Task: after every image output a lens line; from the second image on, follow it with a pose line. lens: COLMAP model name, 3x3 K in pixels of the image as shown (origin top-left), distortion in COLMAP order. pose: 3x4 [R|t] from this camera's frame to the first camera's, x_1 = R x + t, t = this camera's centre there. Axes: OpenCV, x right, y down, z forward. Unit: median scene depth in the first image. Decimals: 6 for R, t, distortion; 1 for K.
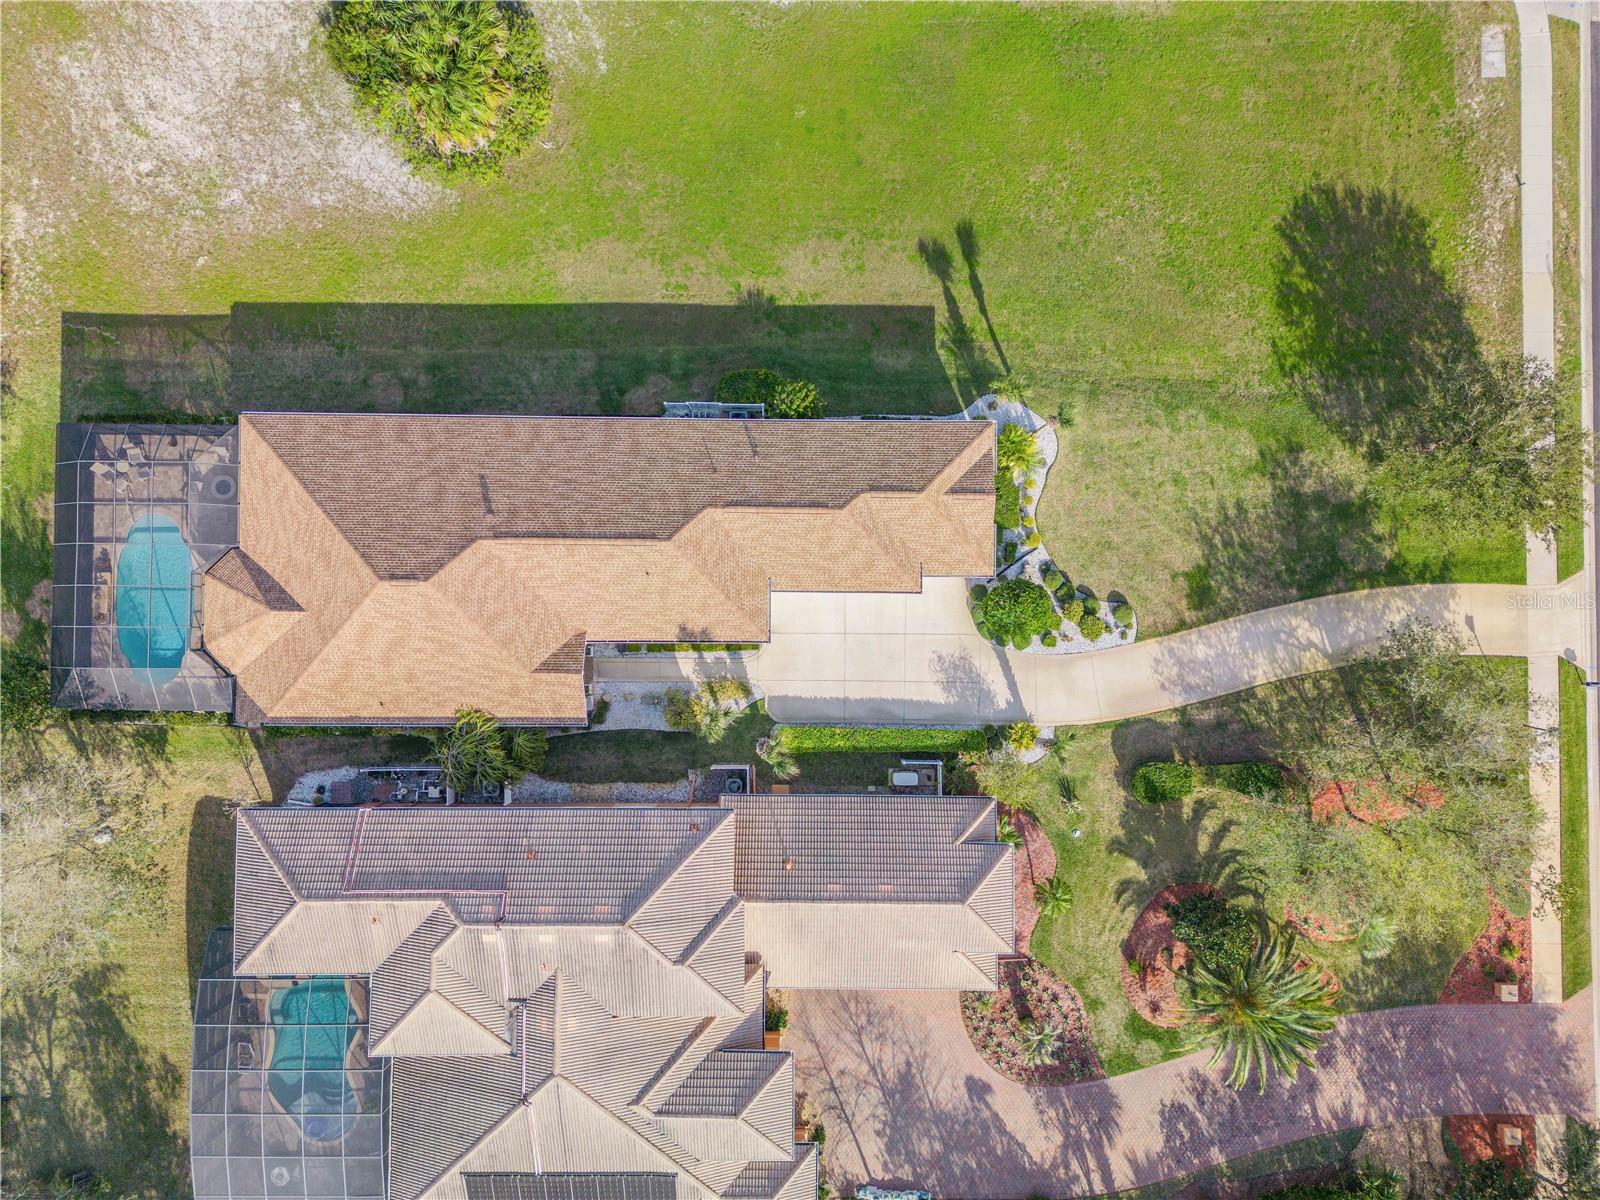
lens RADIAL K [[1131.4, 0, 804.0], [0, 1131.4, 607.5], [0, 0, 1]] dist [0.082365, -0.086424]
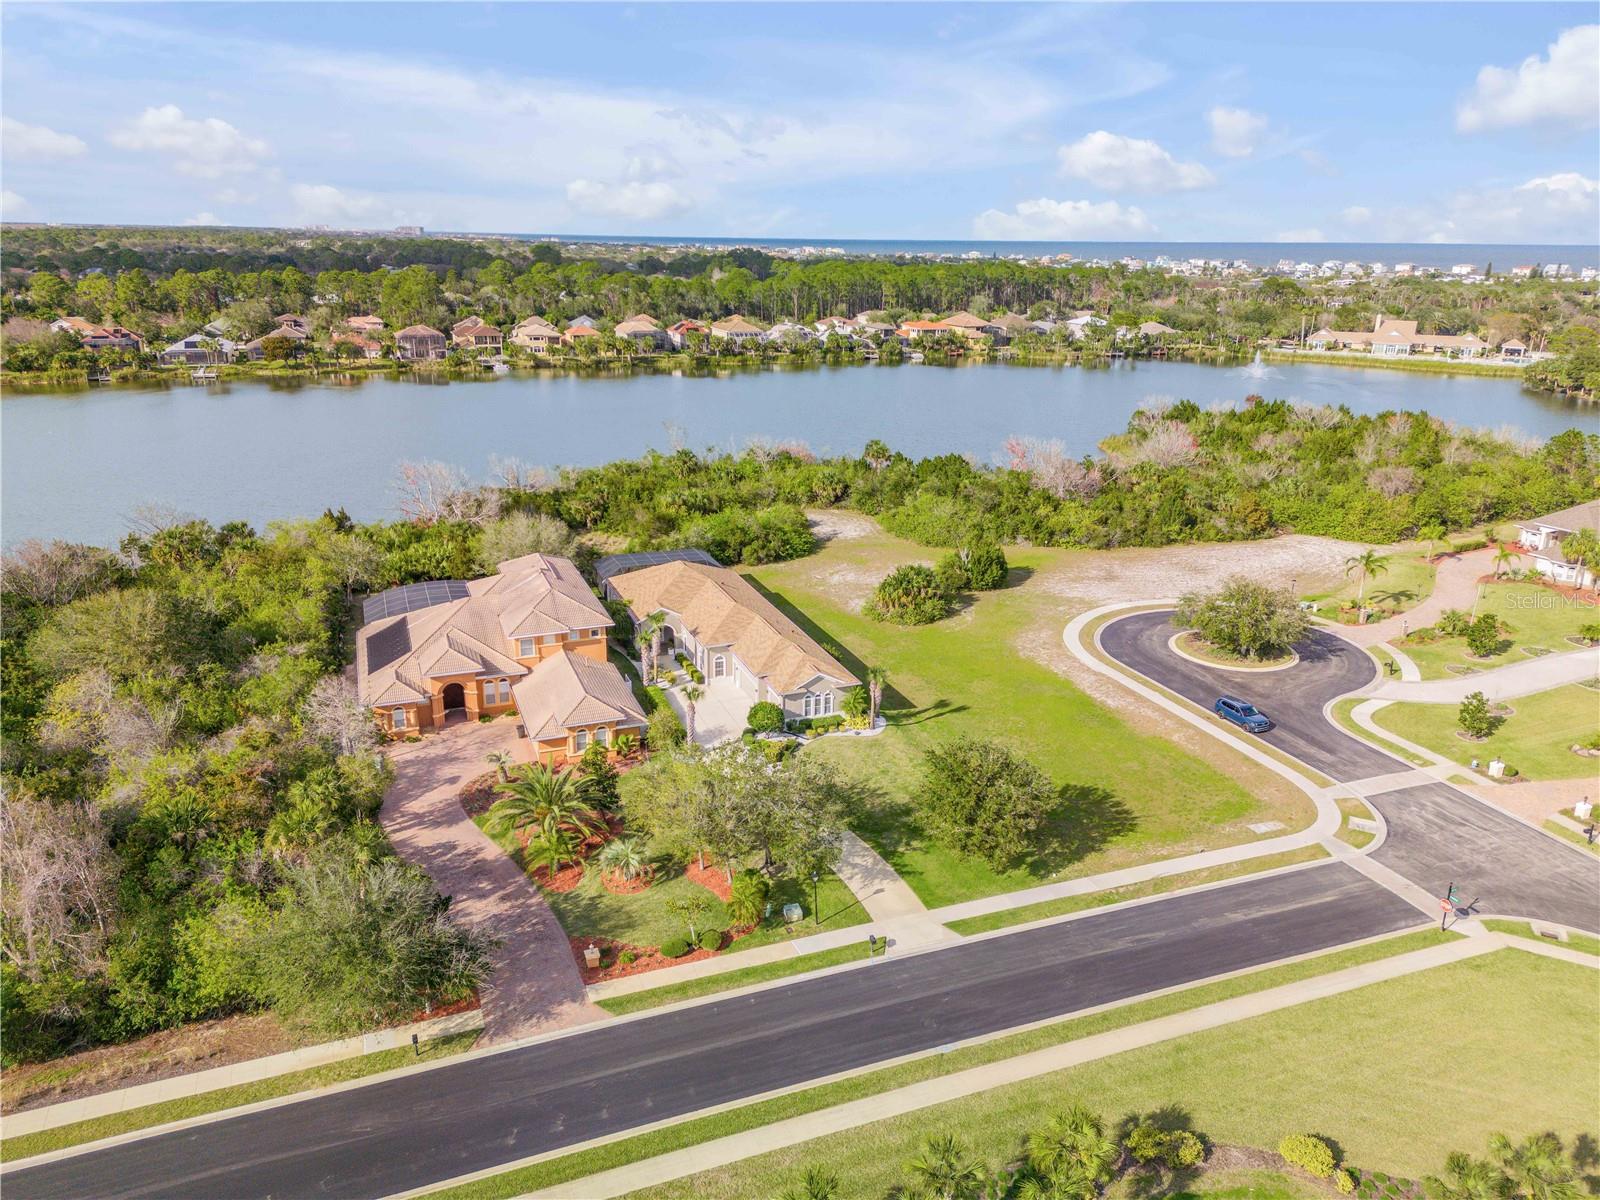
lens RADIAL K [[1130.4, 0, 804.7], [0, 1130.4, 598.7], [0, 0, 1]] dist [0.114863, -0.146589]
pose [[0.368021, 0.284415, -0.885251, 1.549432], [-0.929771, 0.122095, -0.347302, 0.477591], [0.009307, 0.950895, 0.309374, 0.317755]]
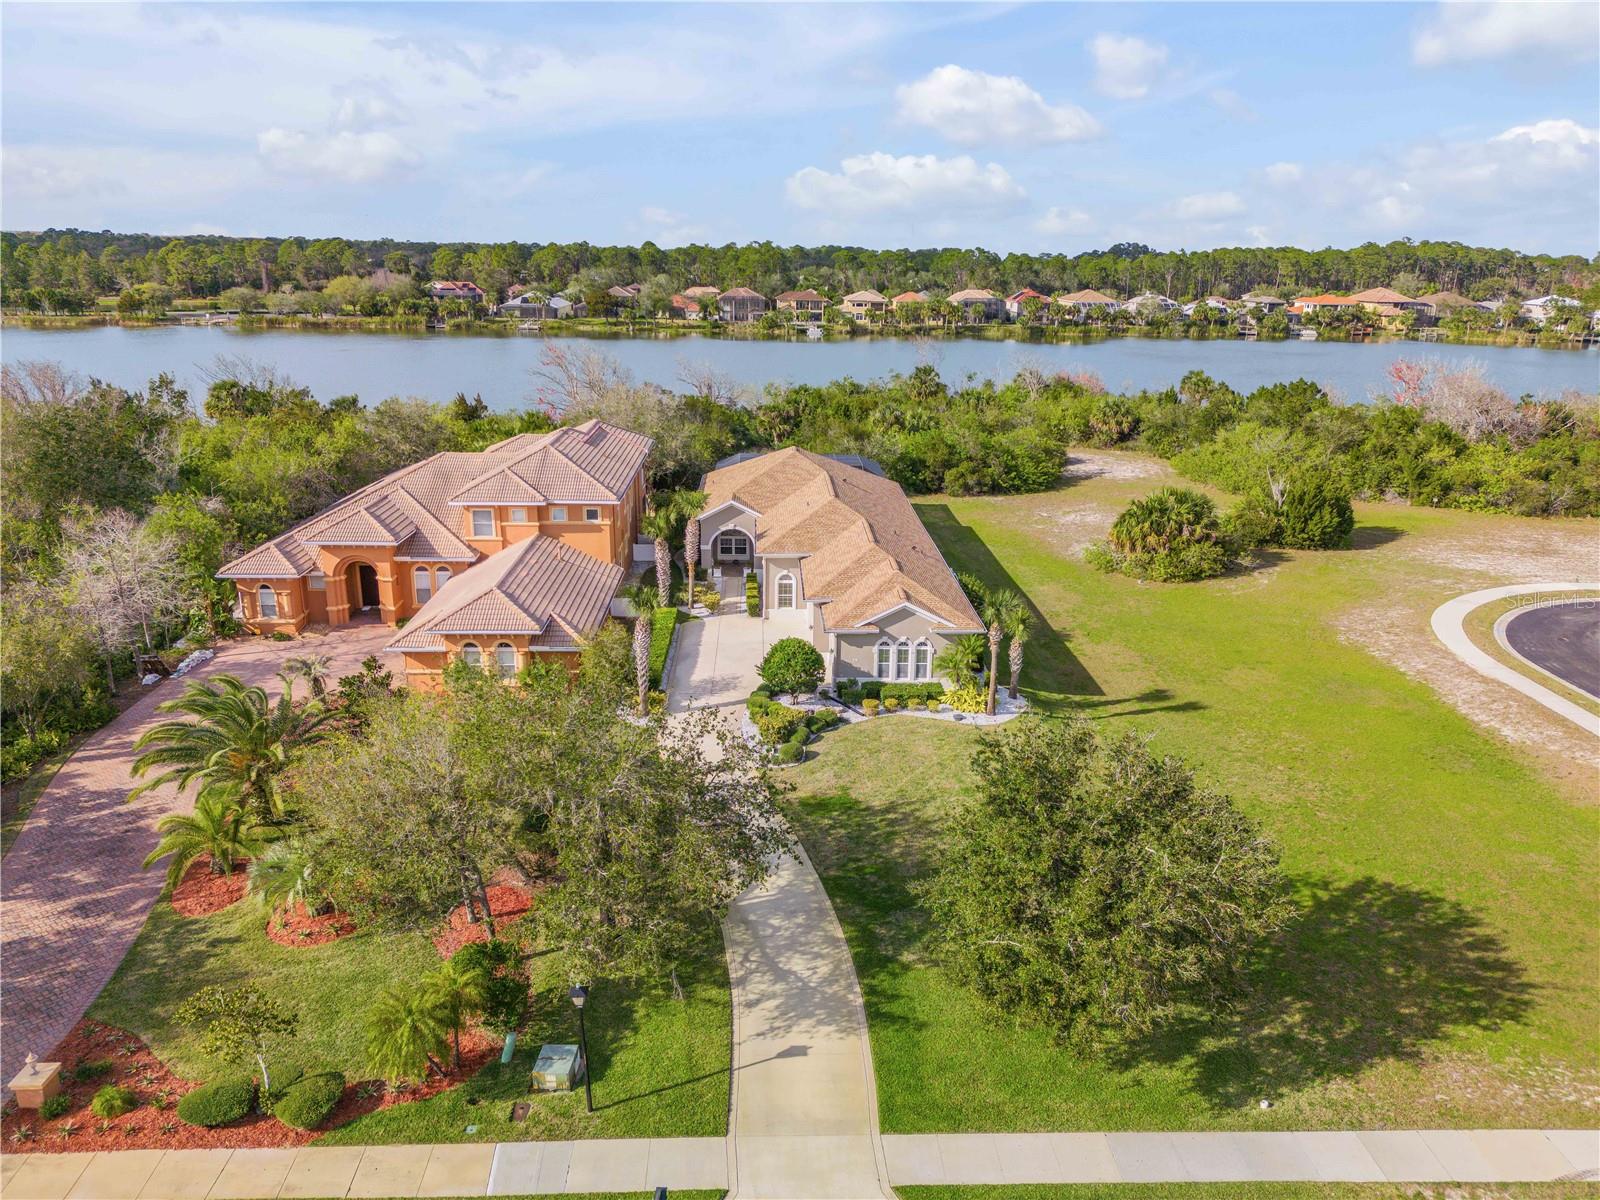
lens RADIAL K [[1131.4, 0, 804.0], [0, 1131.4, 607.5], [0, 0, 1]] dist [0.082365, -0.086424]
pose [[0.044485, 0.294795, -0.954525, 1.010255], [-0.998979, 0.020716, -0.040158, 0.025827], [0.007936, 0.955336, 0.295415, 0.657979]]
